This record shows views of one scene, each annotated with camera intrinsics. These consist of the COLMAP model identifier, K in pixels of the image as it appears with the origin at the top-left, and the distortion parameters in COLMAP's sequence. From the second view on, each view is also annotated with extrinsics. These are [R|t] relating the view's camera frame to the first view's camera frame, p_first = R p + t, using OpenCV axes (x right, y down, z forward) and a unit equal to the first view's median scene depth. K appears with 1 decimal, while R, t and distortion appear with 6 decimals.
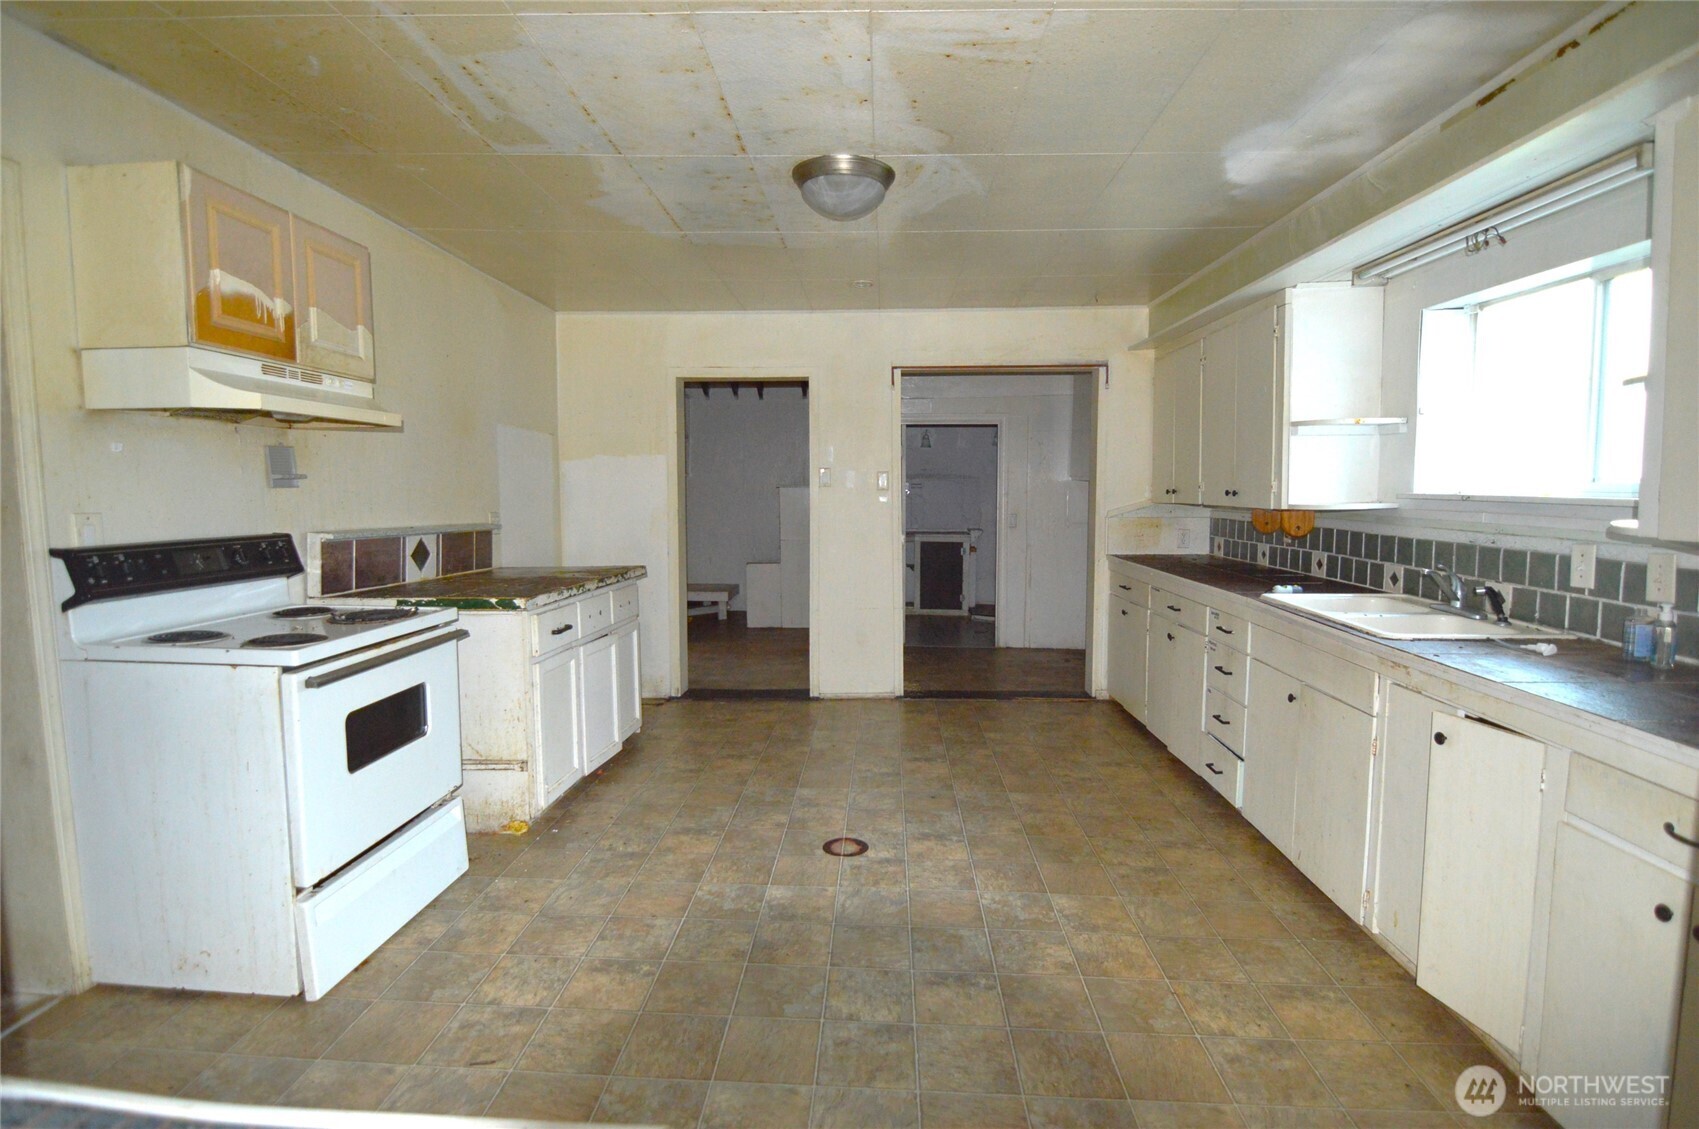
lens RADIAL K [[833.3, 0, 843.0], [0, 833.3, 573.6], [0, 0, 1]] dist [-0.001537, -0.013275]
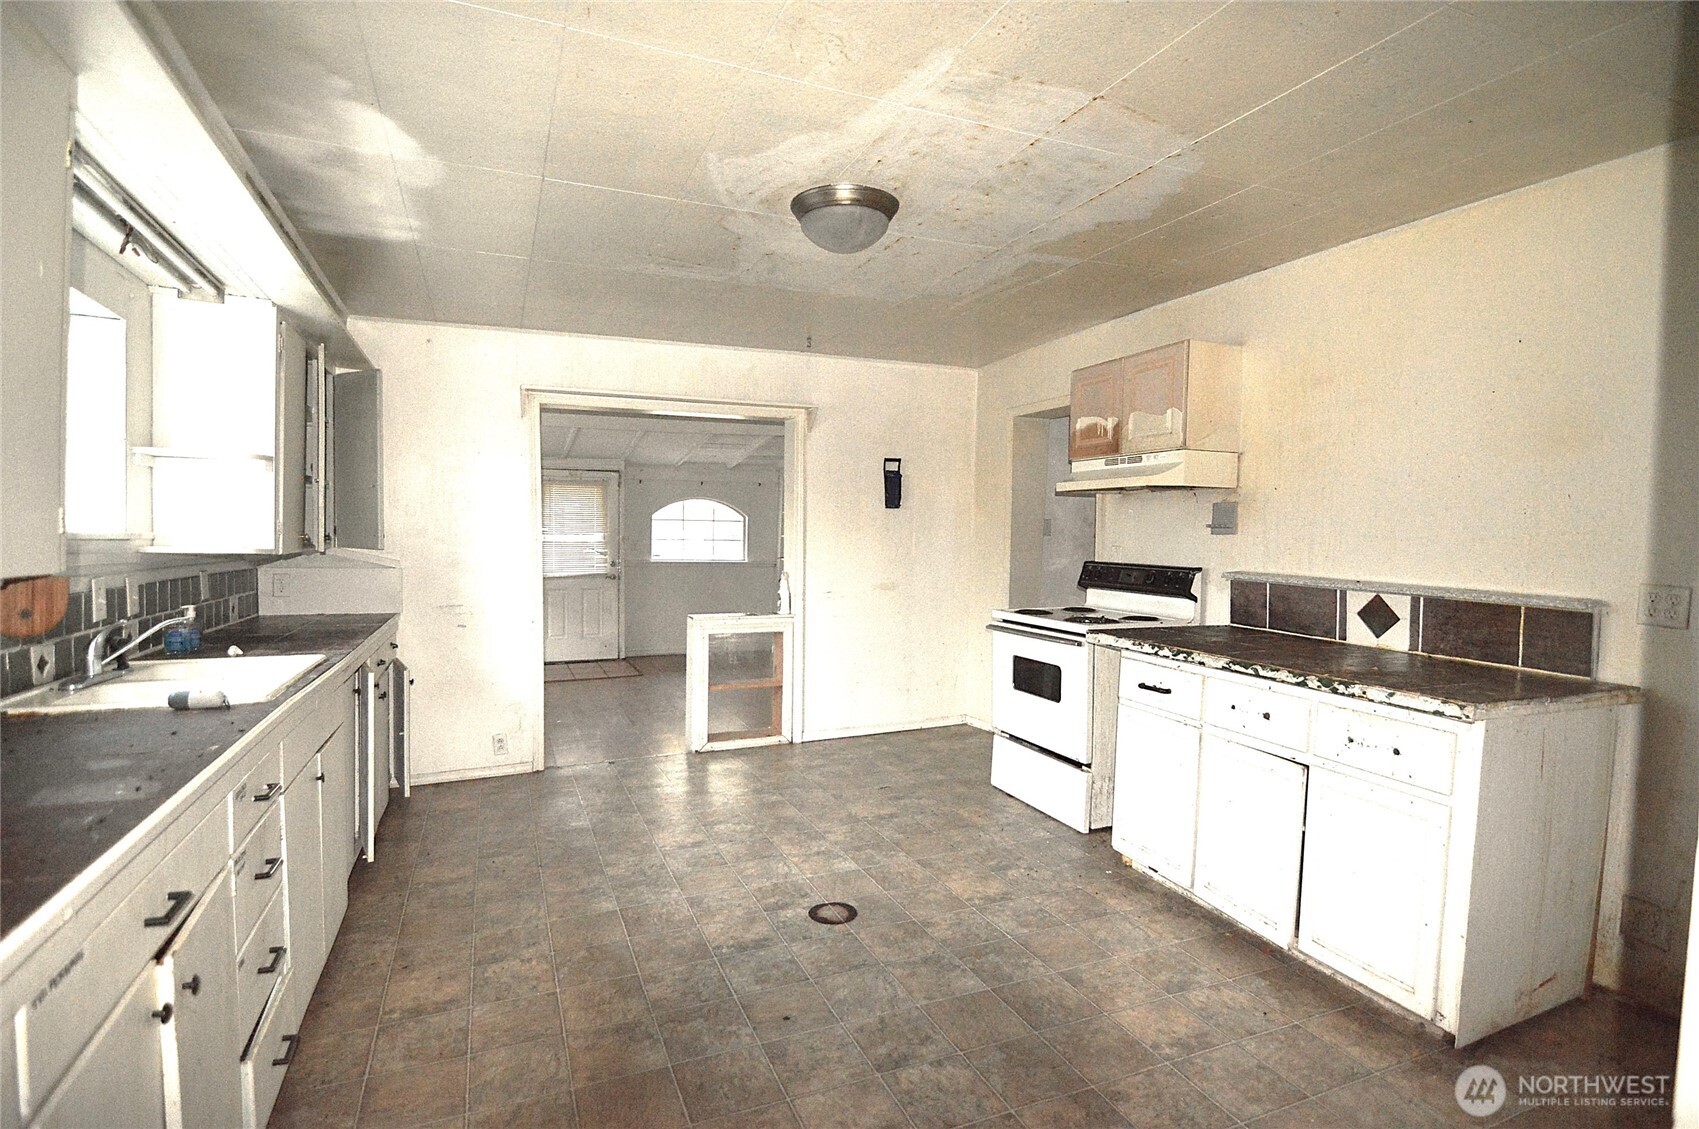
lens RADIAL K [[833.3, 0, 843.0], [0, 833.3, 573.6], [0, 0, 1]] dist [-0.001537, -0.013275]
pose [[-0.901341, 0.013131, -0.432912, 0.388493], [-0.053571, 0.988485, 0.141519, -0.179761], [0.429785, 0.150748, -0.890258, 1.759941]]
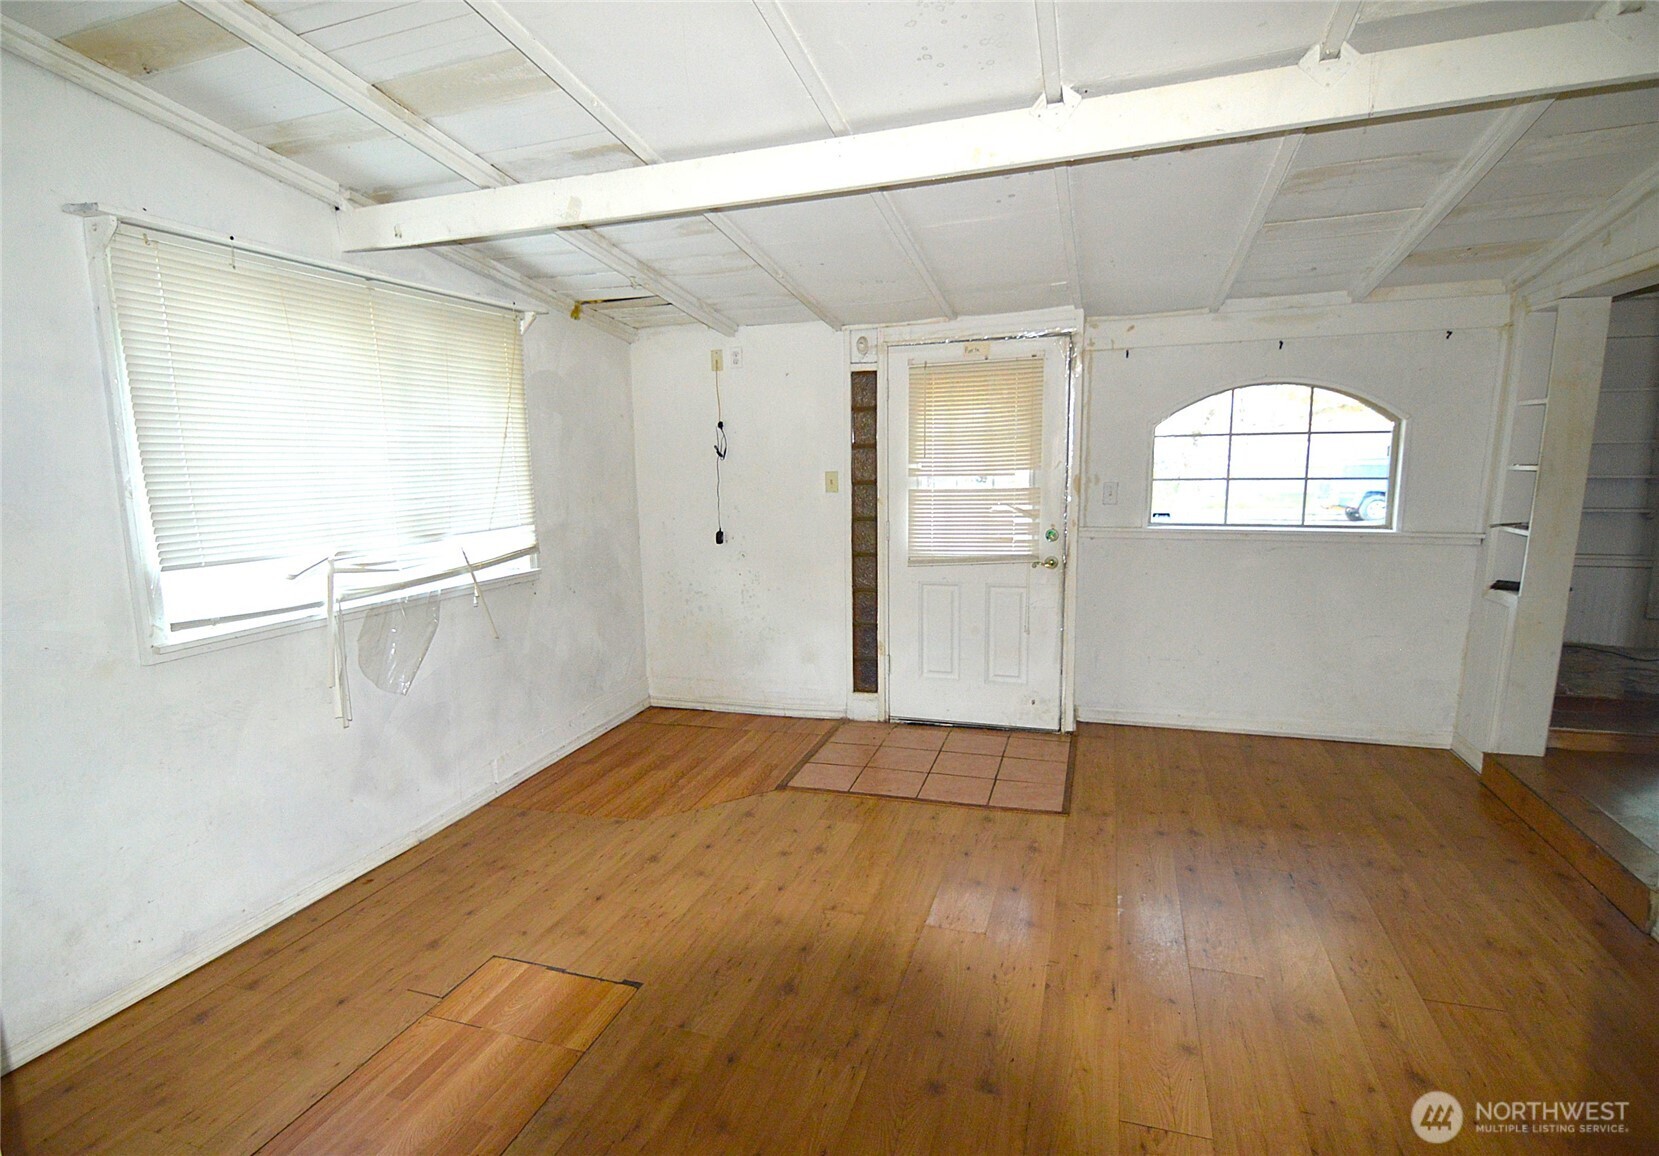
lens RADIAL K [[871.5, 0, 787.1], [0, 871.5, 583.0], [0, 0, 1]] dist [0.001680, 0.000026]
pose [[-0.955122, -0.020526, 0.295500, -0.154172], [0.054966, 0.967989, 0.244901, -0.060991], [-0.291067, 0.250153, -0.923420, 0.312529]]
